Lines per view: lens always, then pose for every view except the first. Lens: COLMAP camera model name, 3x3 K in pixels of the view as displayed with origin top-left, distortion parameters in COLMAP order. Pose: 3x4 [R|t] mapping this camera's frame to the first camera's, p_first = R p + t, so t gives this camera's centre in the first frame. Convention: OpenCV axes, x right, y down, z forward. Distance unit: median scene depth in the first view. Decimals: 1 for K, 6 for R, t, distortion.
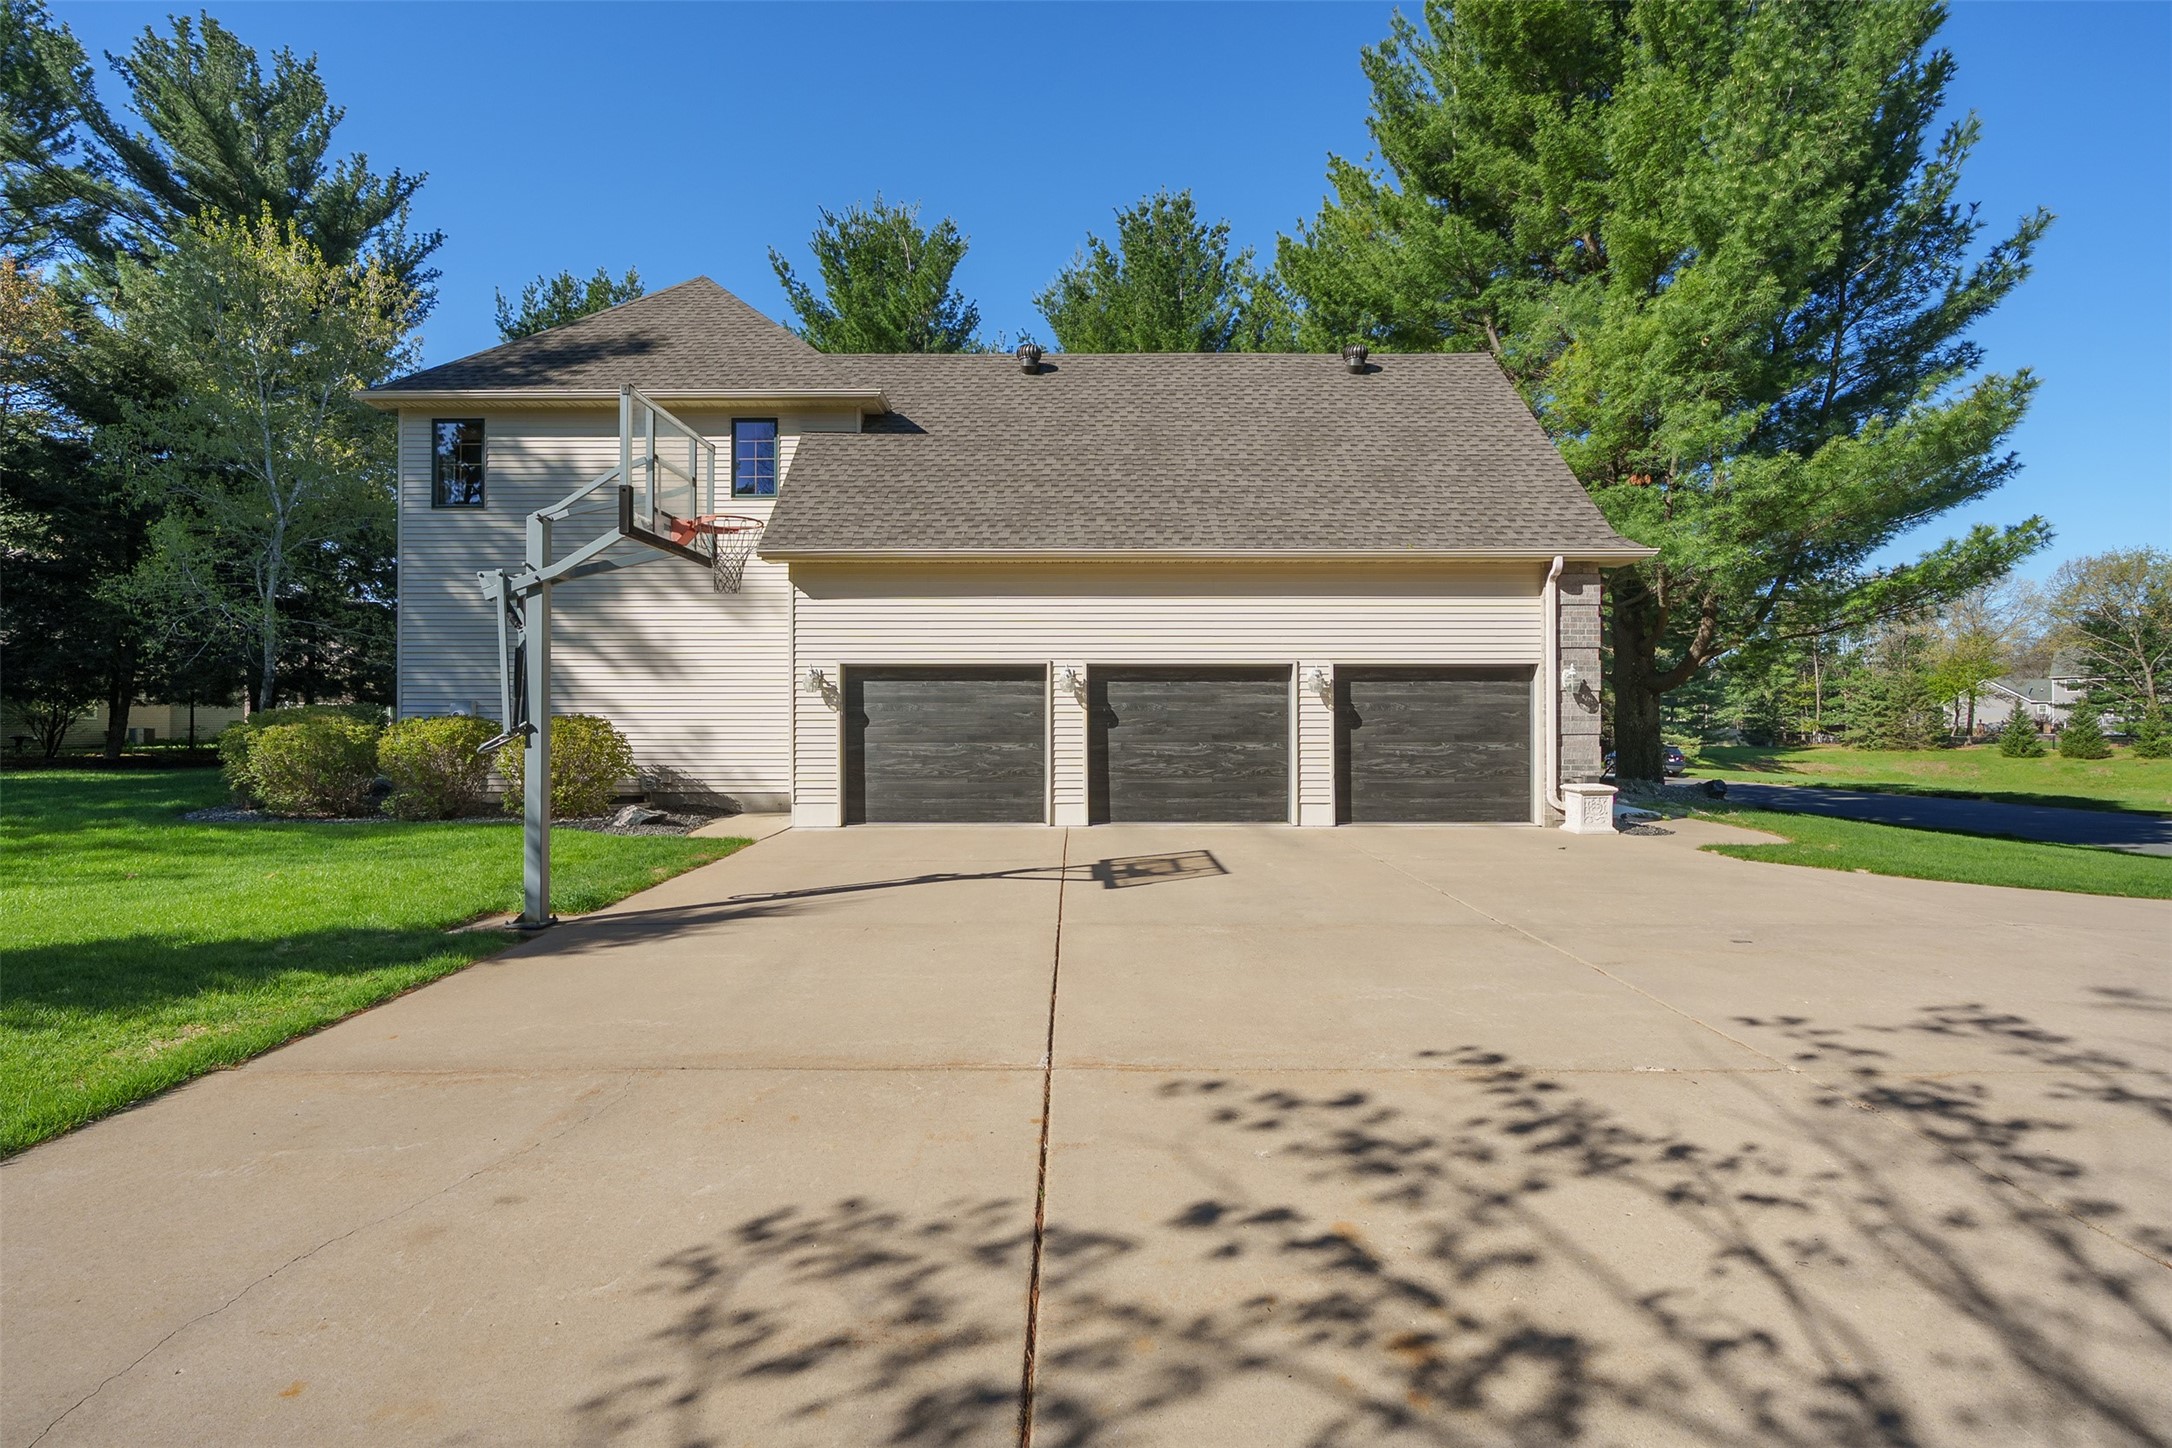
lens RADIAL K [[1003.3, 0, 1088.2], [0, 1003.3, 753.5], [0, 0, 1]] dist [-0.018305, -0.000558]
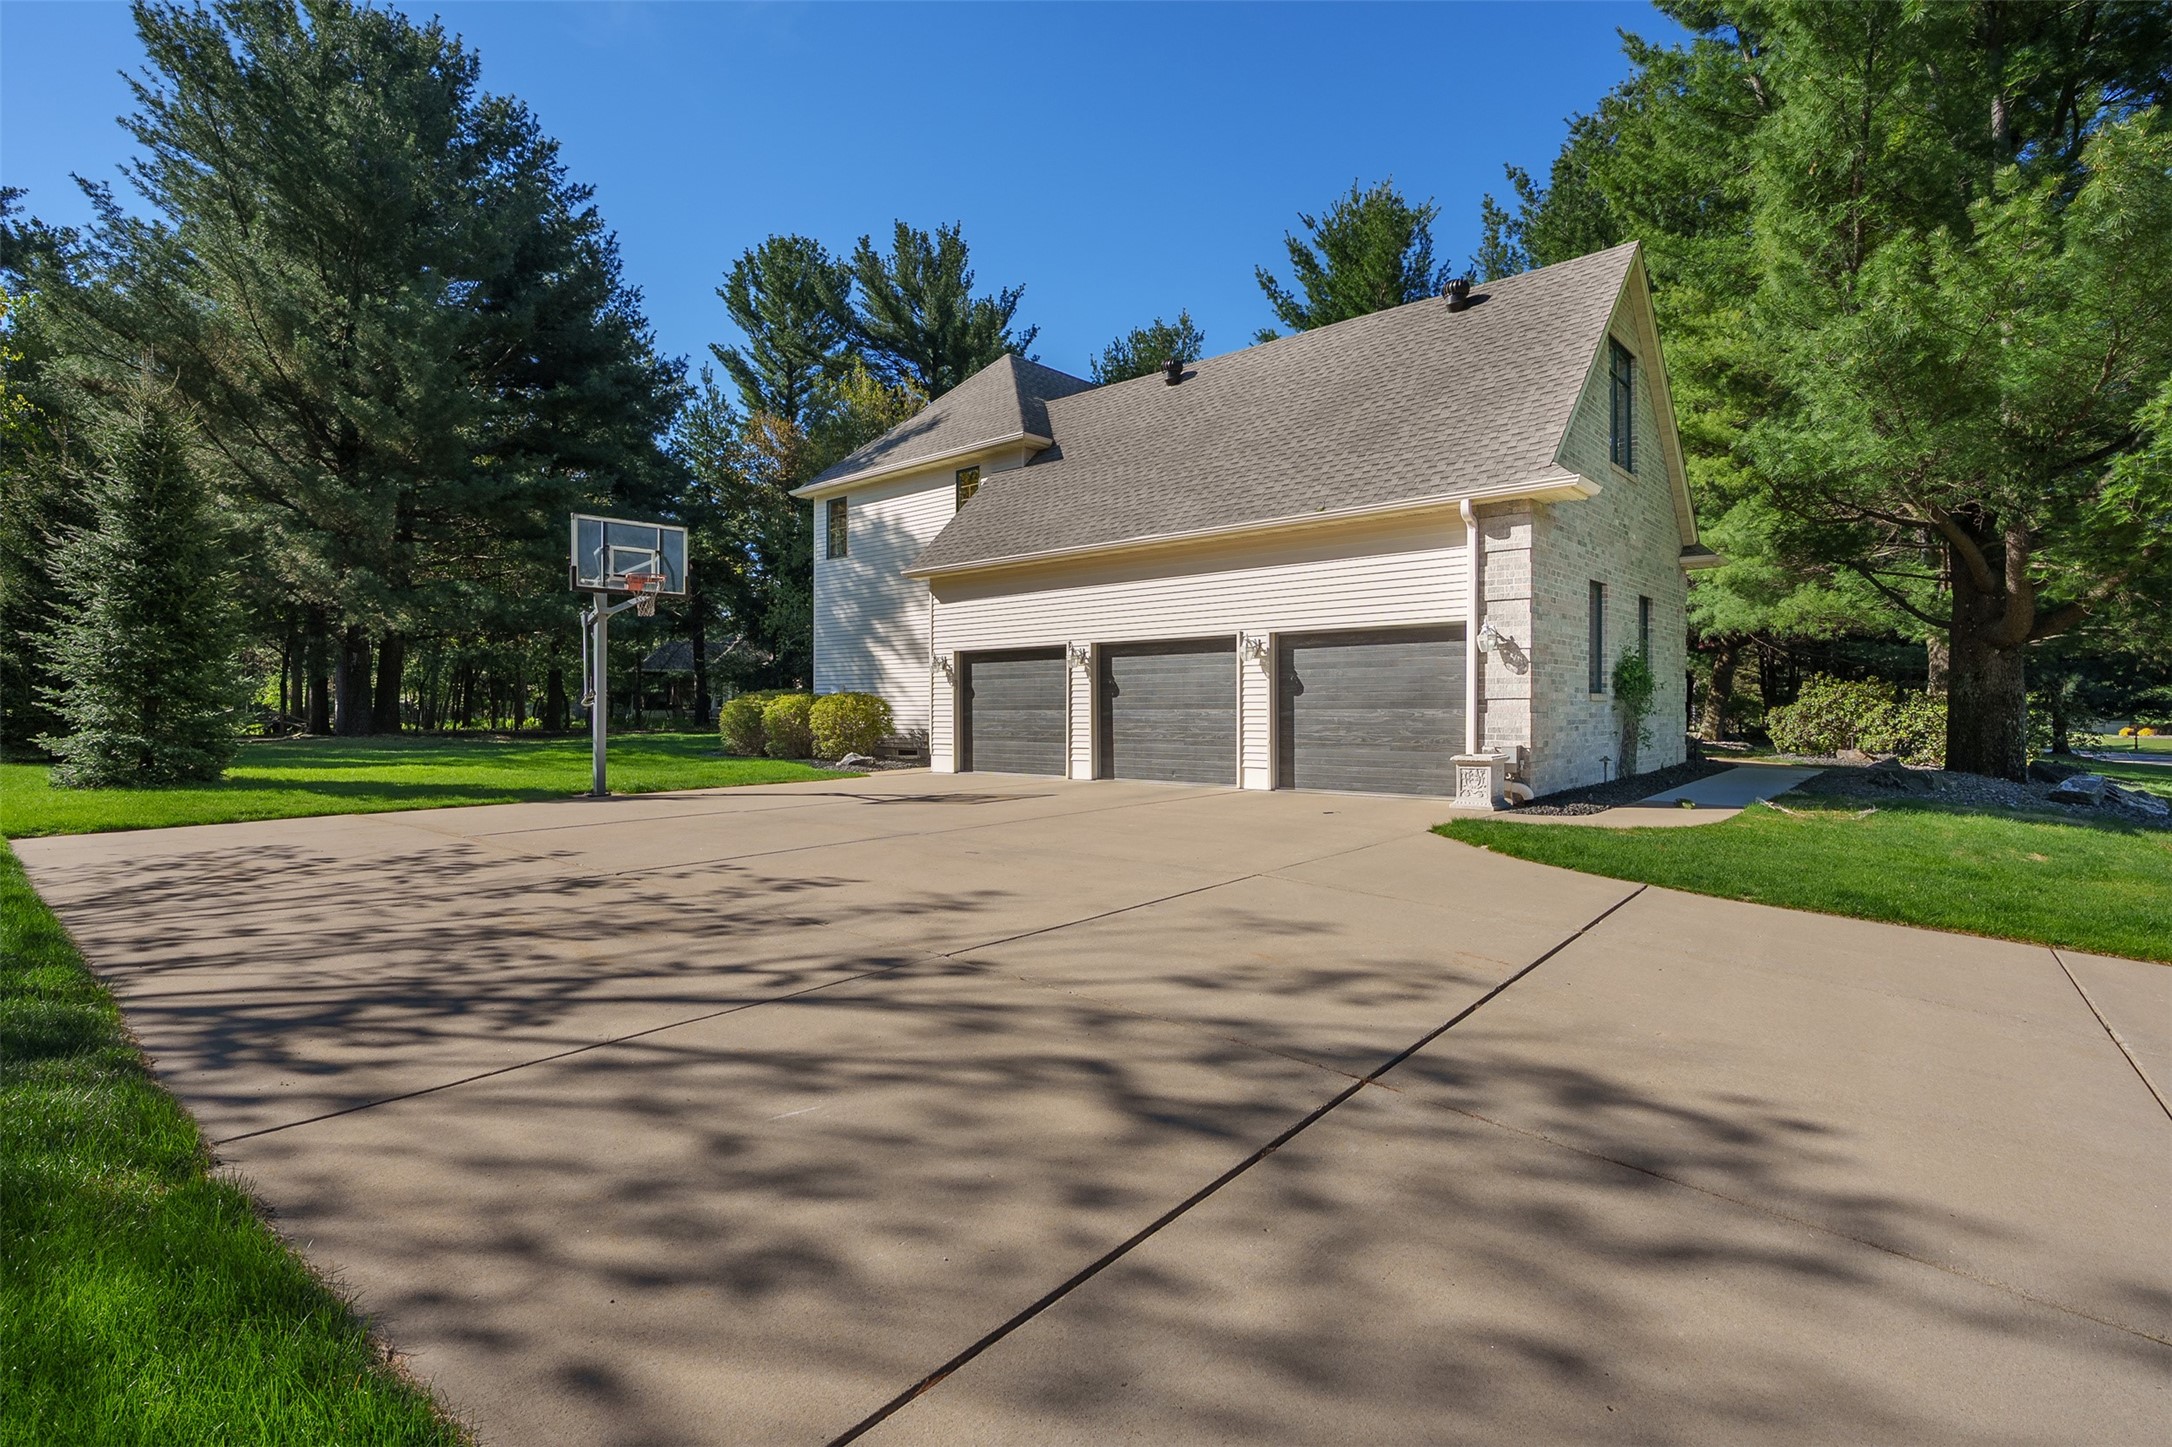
lens RADIAL K [[980.6, 0, 1086.0], [0, 980.6, 723.5], [0, 0, 1]] dist [-0.001203, -0.000225]
pose [[0.765839, 0.007094, -0.642993, 0.726338], [-0.005303, 0.999975, 0.004716, 0.000194], [0.643011, -0.000202, 0.765857, 0.103710]]
